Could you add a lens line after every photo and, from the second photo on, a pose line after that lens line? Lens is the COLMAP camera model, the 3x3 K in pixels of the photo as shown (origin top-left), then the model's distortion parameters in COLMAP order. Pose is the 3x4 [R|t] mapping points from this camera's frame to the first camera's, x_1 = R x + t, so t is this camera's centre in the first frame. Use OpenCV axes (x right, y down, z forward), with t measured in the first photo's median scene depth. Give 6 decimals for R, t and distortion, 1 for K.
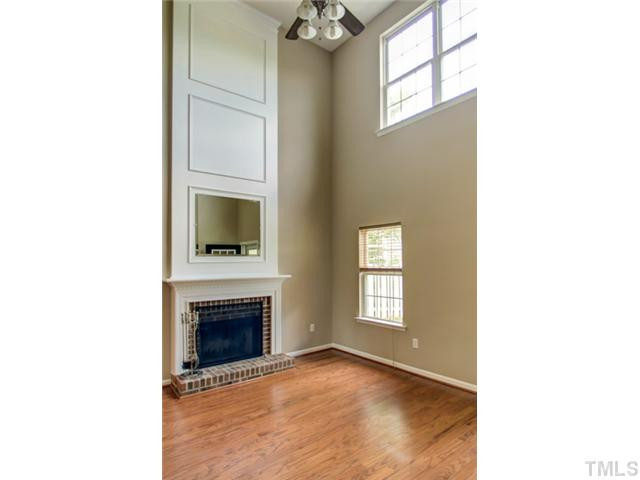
lens RADIAL K [[316.7, 0, 324.4], [0, 316.7, 259.4], [0, 0, 1]] dist [-0.003452, -0.000235]
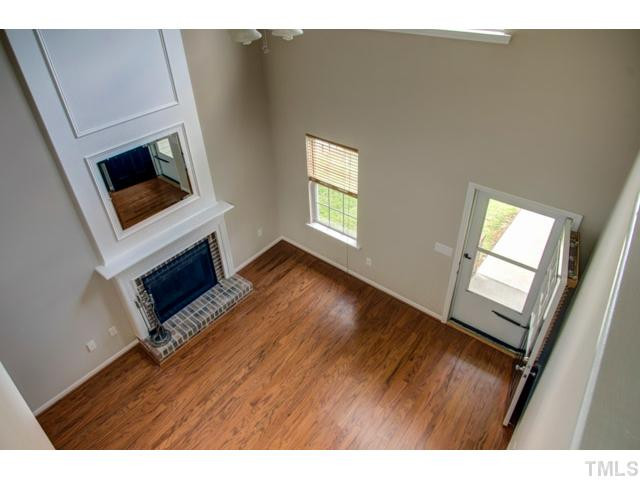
lens RADIAL K [[398.7, 0, 319.6], [0, 398.7, 207.1], [0, 0, 1]] dist [0.000963, -0.006958]
pose [[0.976618, -0.142131, 0.161296, -0.054839], [0.028466, 0.829161, 0.558285, -0.588005], [-0.213090, -0.540640, 0.813819, 0.057860]]
